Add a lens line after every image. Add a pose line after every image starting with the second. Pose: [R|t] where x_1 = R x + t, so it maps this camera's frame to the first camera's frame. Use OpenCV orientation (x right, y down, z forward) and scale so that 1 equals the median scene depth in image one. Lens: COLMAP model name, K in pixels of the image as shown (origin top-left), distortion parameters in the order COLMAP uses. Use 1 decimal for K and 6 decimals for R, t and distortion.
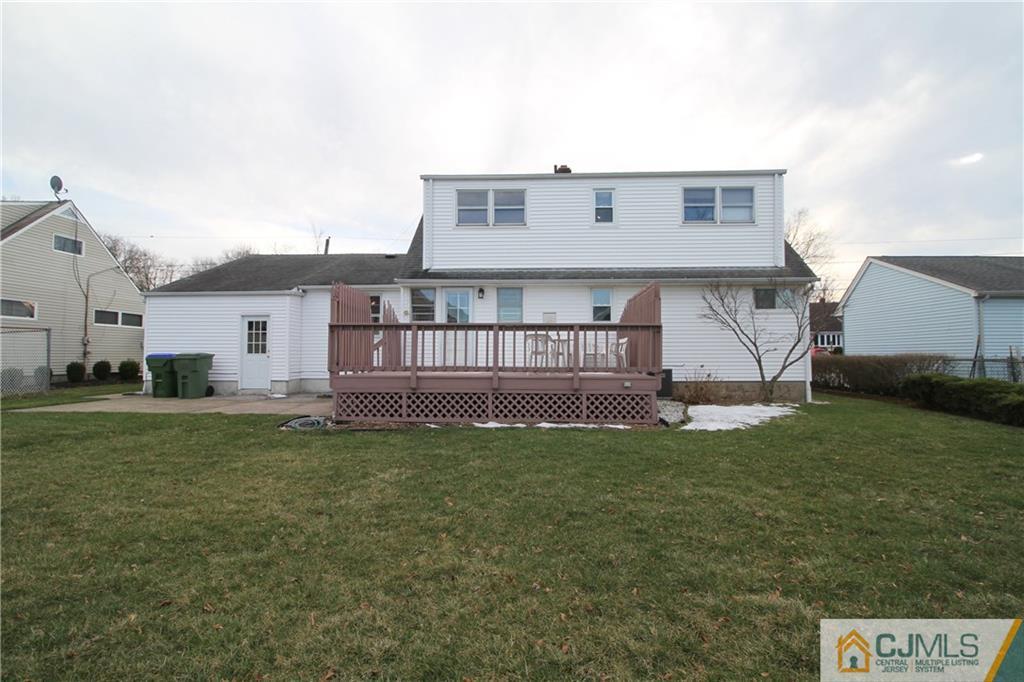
lens RADIAL K [[509.5, 0, 514.3], [0, 509.5, 341.1], [0, 0, 1]] dist [-0.000115, -0.011263]
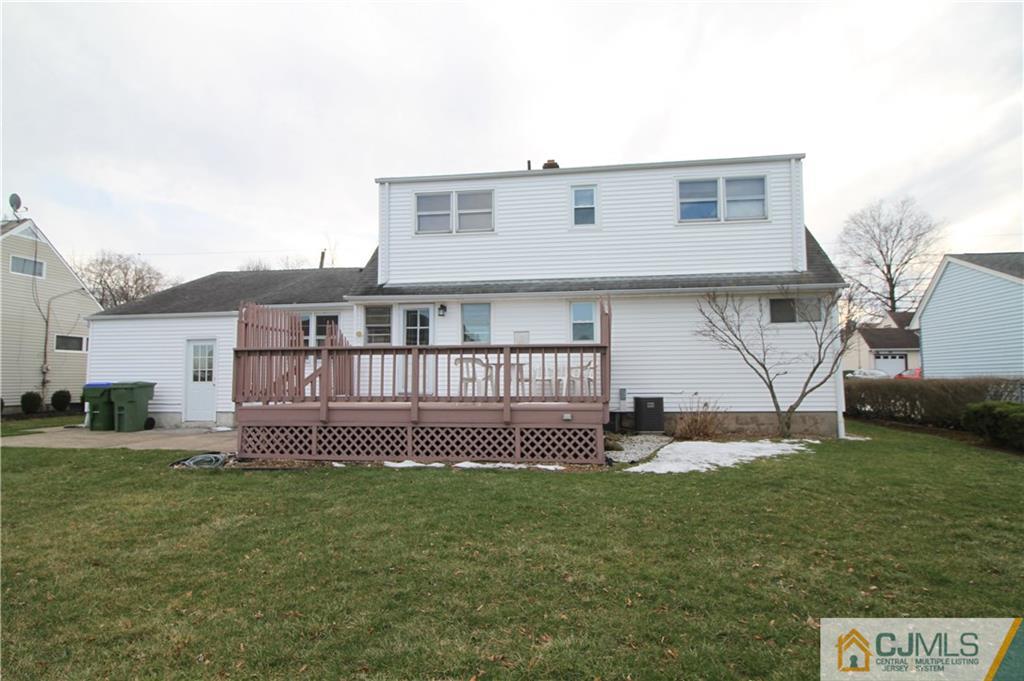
lens RADIAL K [[594.0, 0, 512.0], [0, 594.0, 340.5], [0, 0, 1]] dist [-0.001646, -0.001470]
pose [[0.994769, -0.013713, -0.101228, 0.154890], [0.009814, 0.999195, -0.038907, -0.002038], [0.101680, 0.037710, 0.994102, 0.008931]]
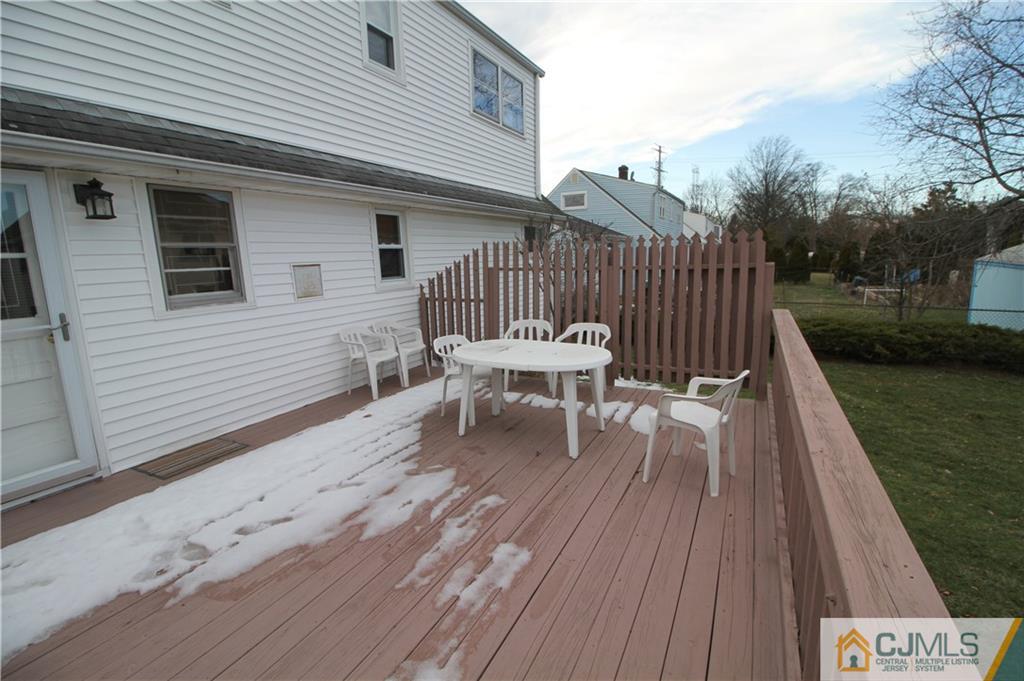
lens RADIAL K [[472.8, 0, 515.8], [0, 472.8, 341.1], [0, 0, 1]] dist [0.001581, -0.013764]
pose [[0.421867, -0.175125, 0.889584, -0.202717], [0.005532, 0.981647, 0.190625, -0.066809], [-0.906641, -0.075497, 0.415093, 0.698085]]
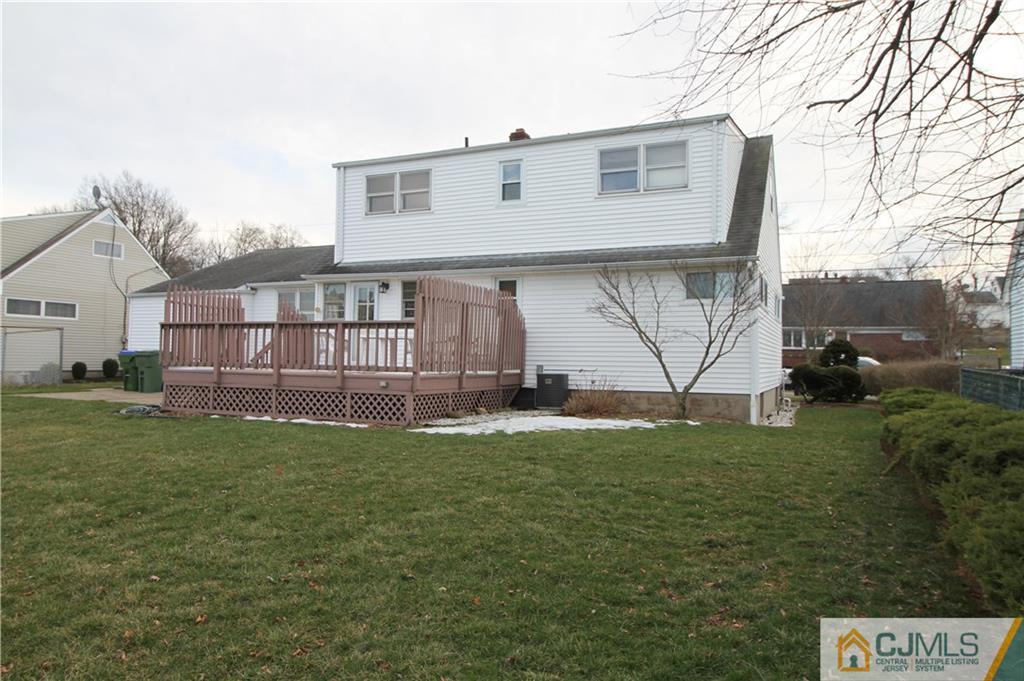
lens RADIAL K [[727.9, 0, 512.0], [0, 727.9, 340.5], [0, 0, 1]] dist [0.006187, 0.001948]
pose [[0.922612, 0.003131, -0.385716, 0.651971], [-0.004358, 0.999988, -0.002306, 0.003305], [0.385704, 0.003809, 0.922615, -0.116920]]
